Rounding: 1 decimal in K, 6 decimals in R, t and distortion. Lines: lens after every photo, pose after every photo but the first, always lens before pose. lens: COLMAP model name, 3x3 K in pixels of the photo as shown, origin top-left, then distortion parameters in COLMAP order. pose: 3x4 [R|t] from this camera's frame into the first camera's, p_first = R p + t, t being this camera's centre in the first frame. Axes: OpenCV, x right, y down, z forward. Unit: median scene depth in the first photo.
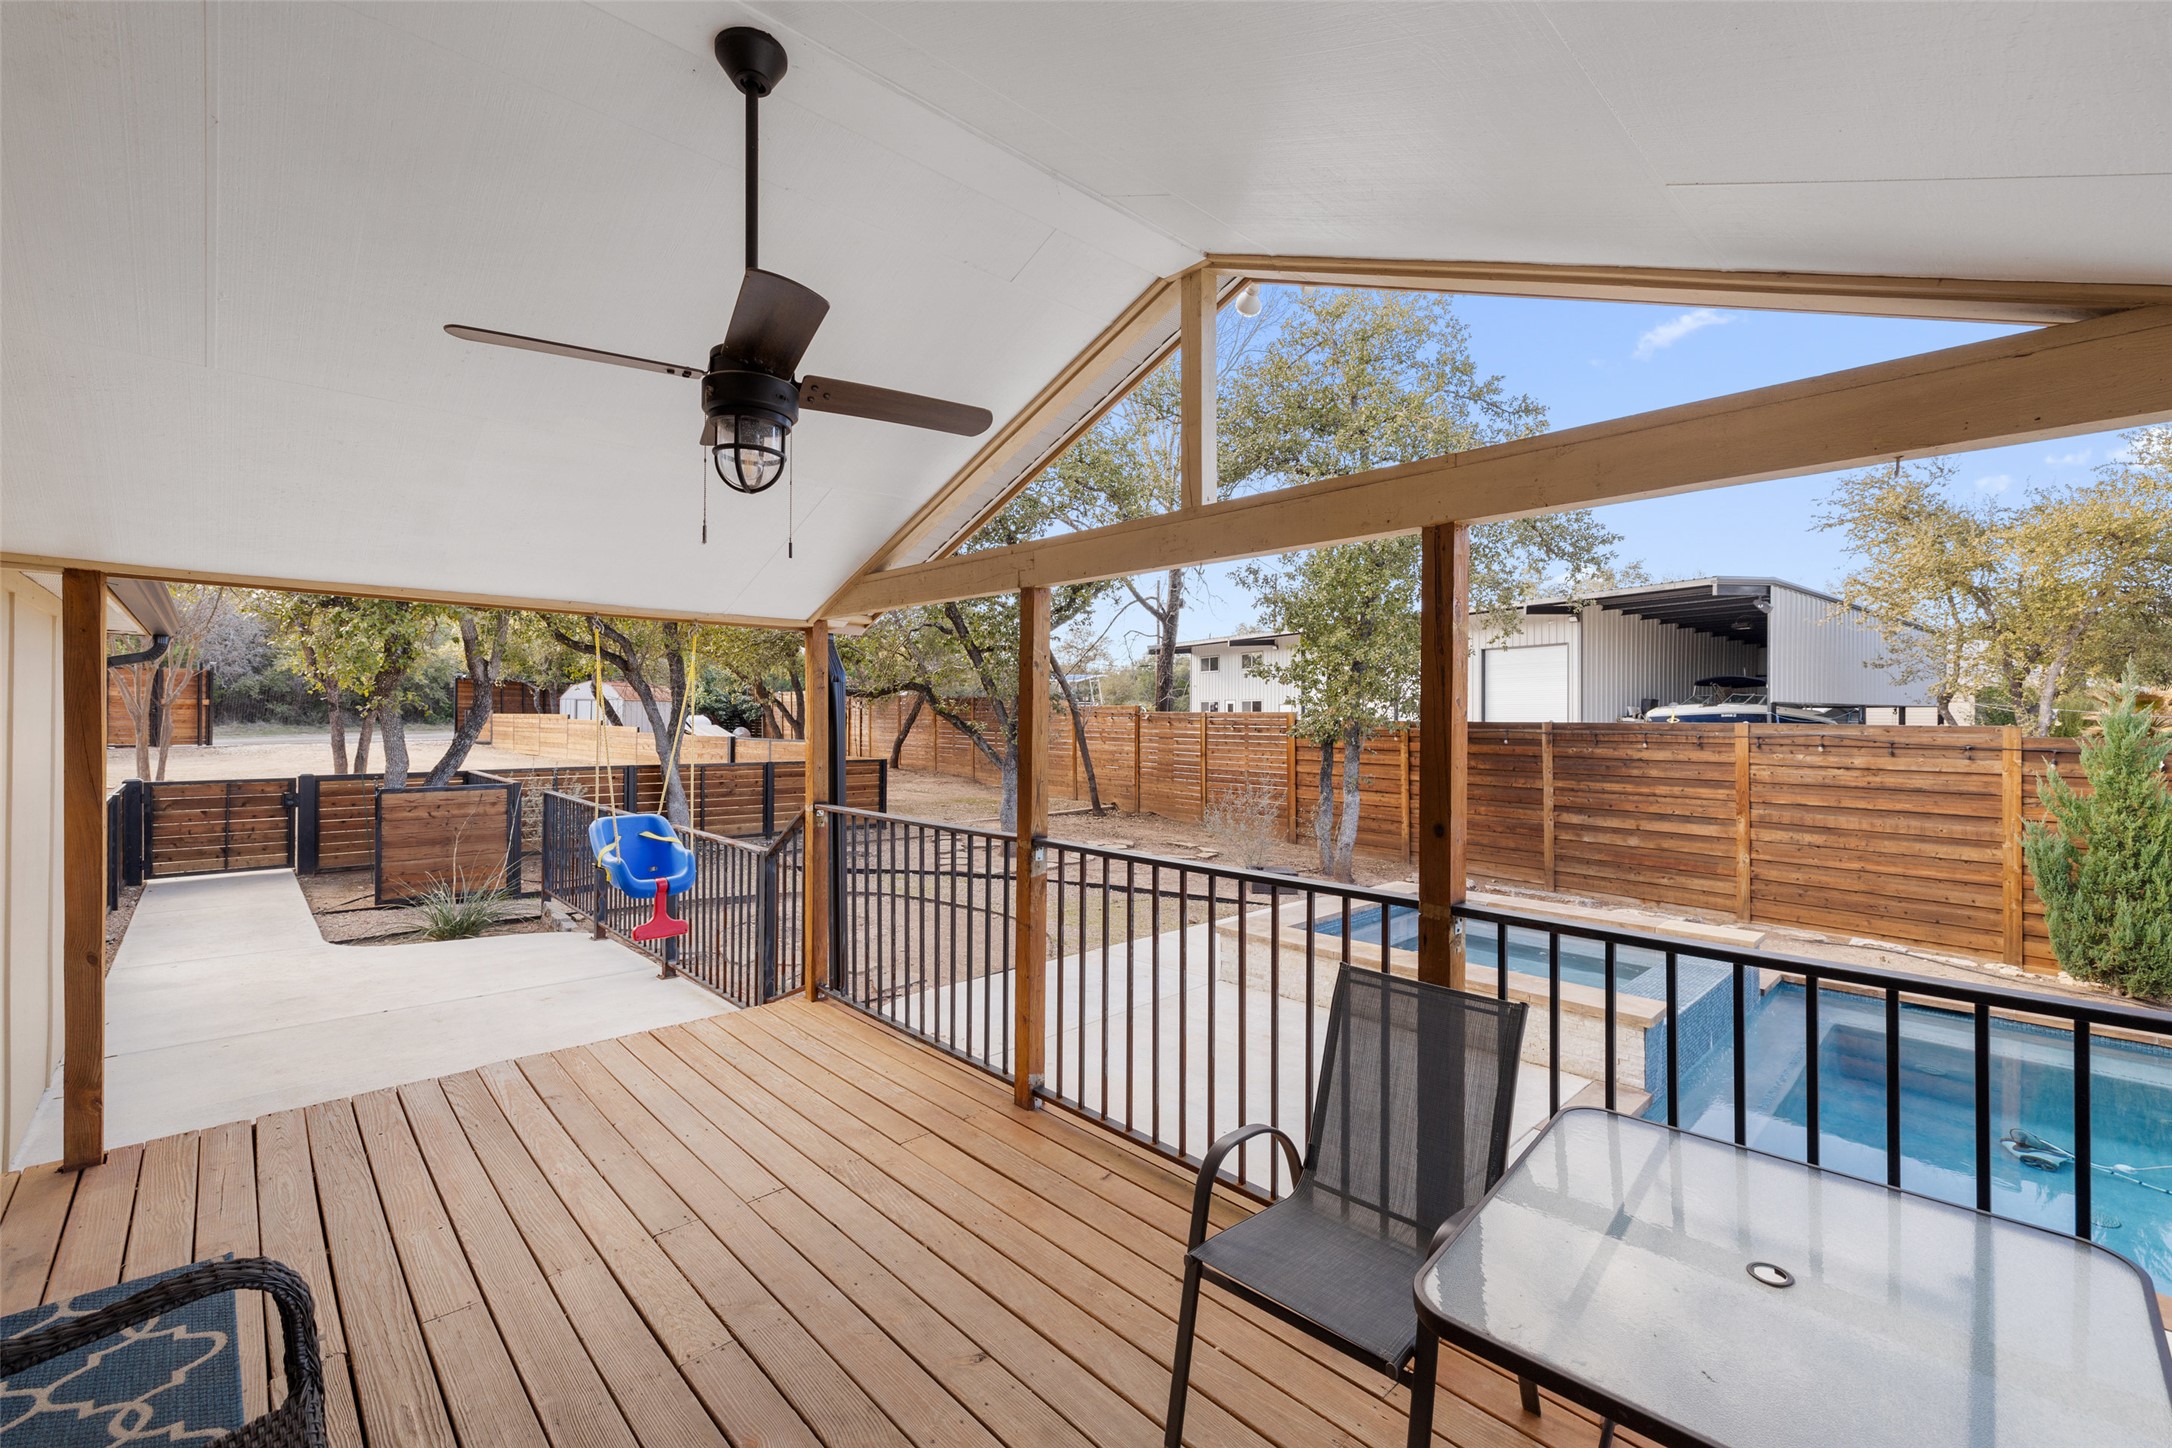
lens RADIAL K [[911.5, 0, 1100.7], [0, 911.5, 719.2], [0, 0, 1]] dist [0.000491, 0.000532]
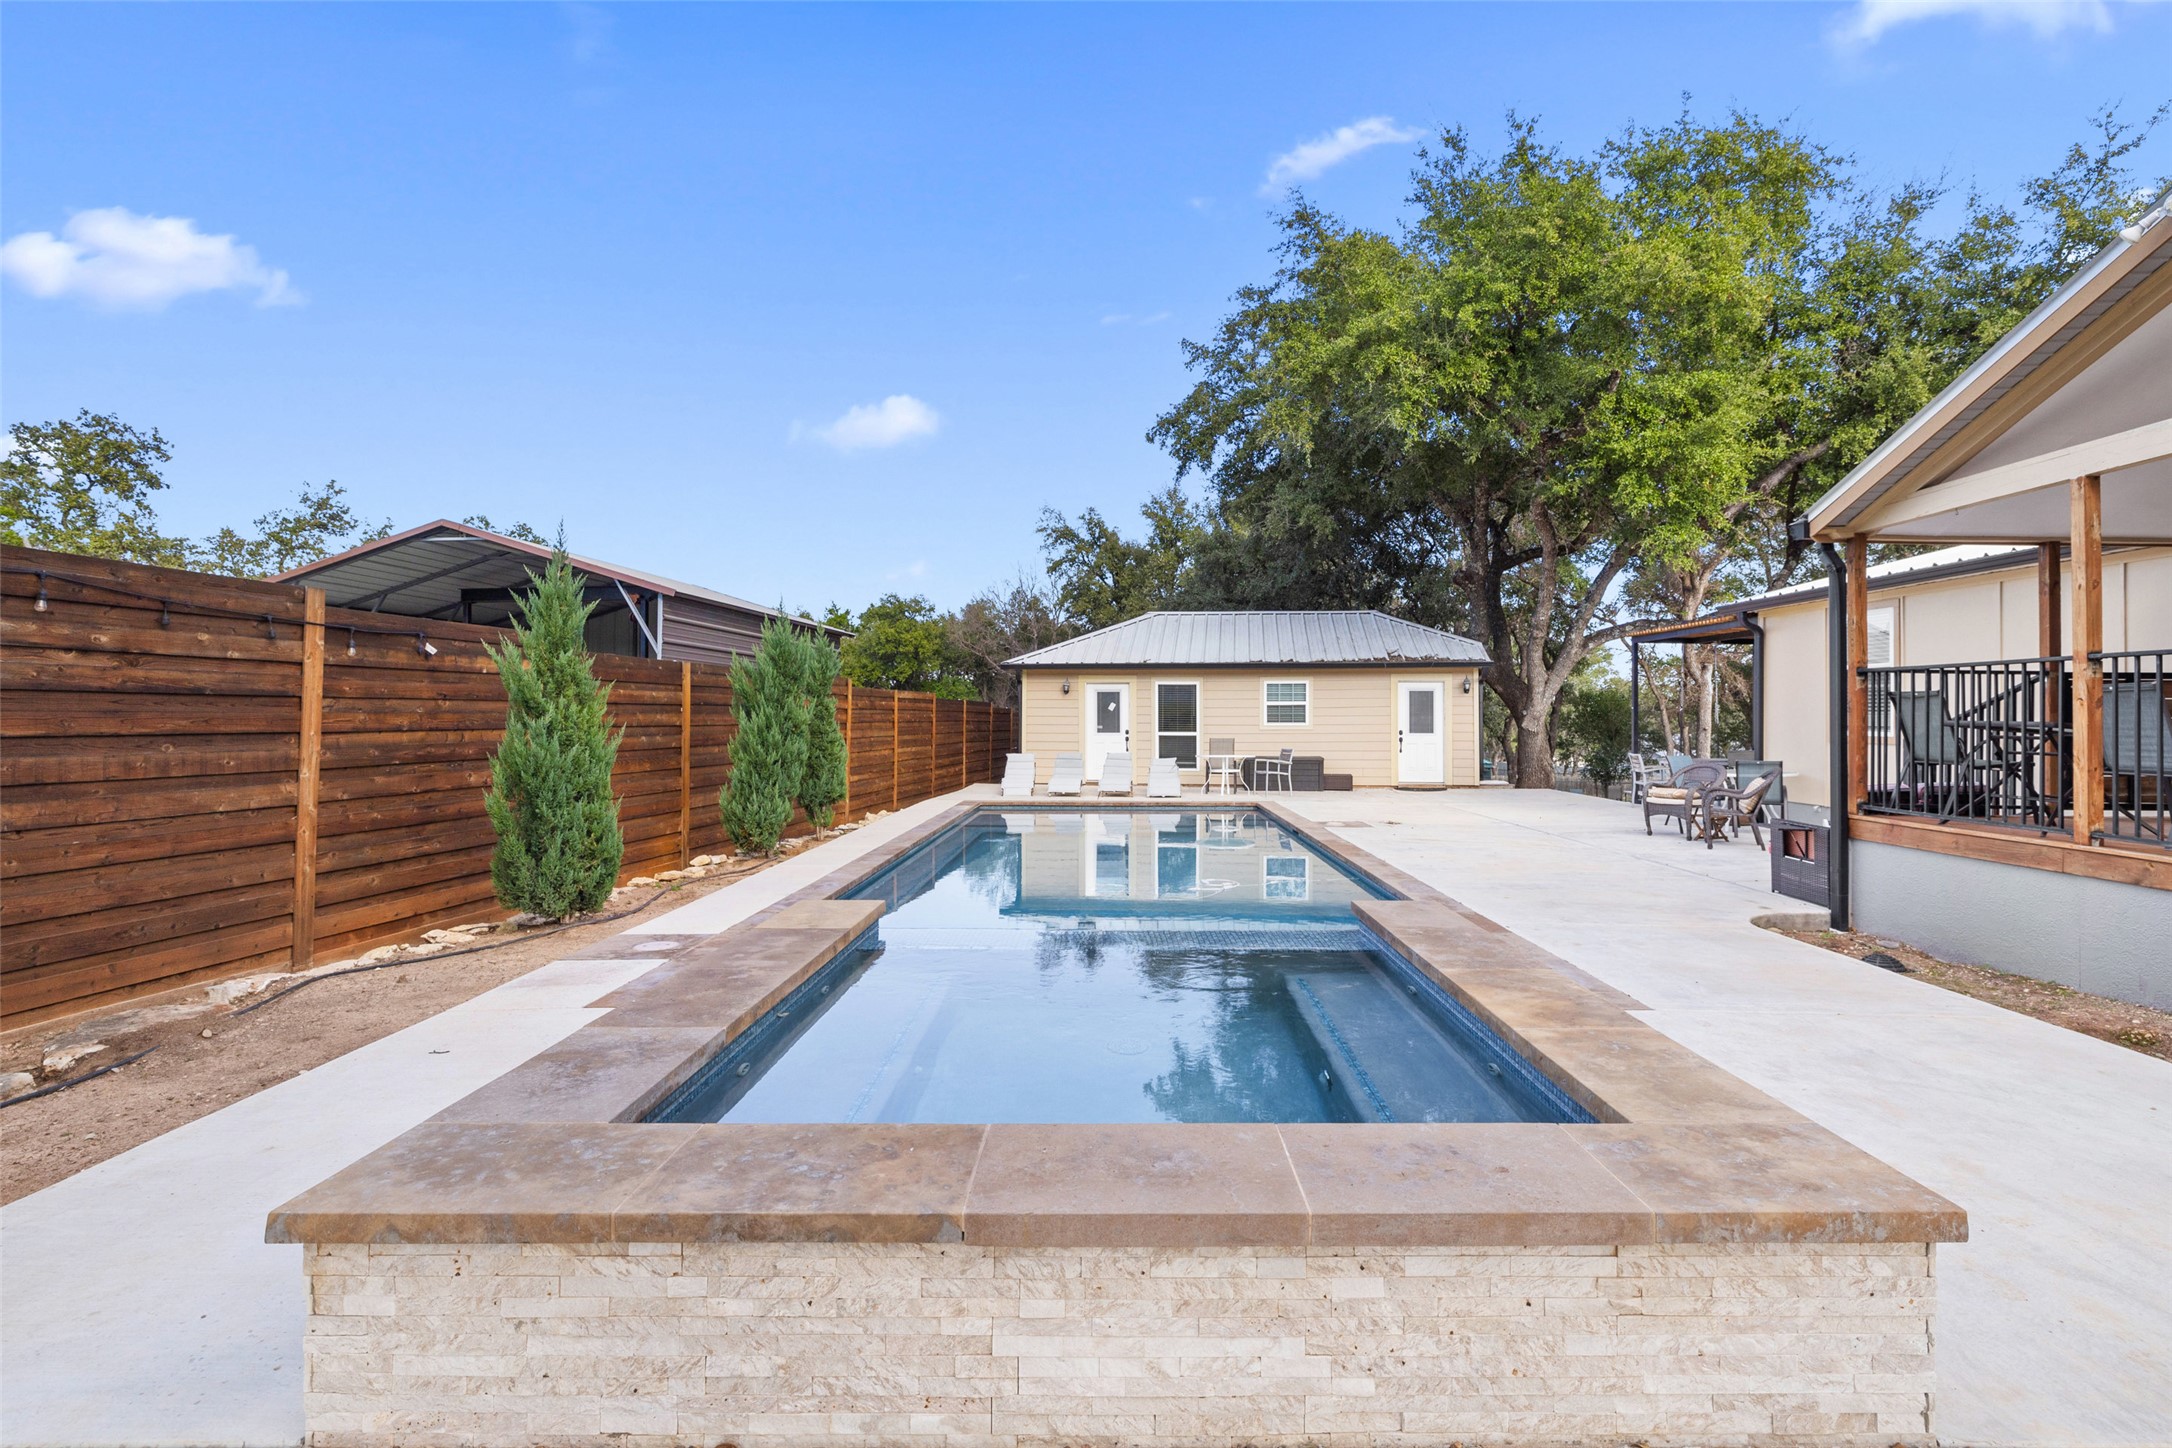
lens RADIAL K [[1035.1, 0, 1122.8], [0, 1035.1, 707.5], [0, 0, 1]] dist [-0.007388, 0.001696]
pose [[-0.718930, -0.003590, 0.695073, 0.072205], [-0.006557, 0.999977, -0.001617, 0.080191], [-0.695052, -0.005720, -0.718937, 1.004860]]
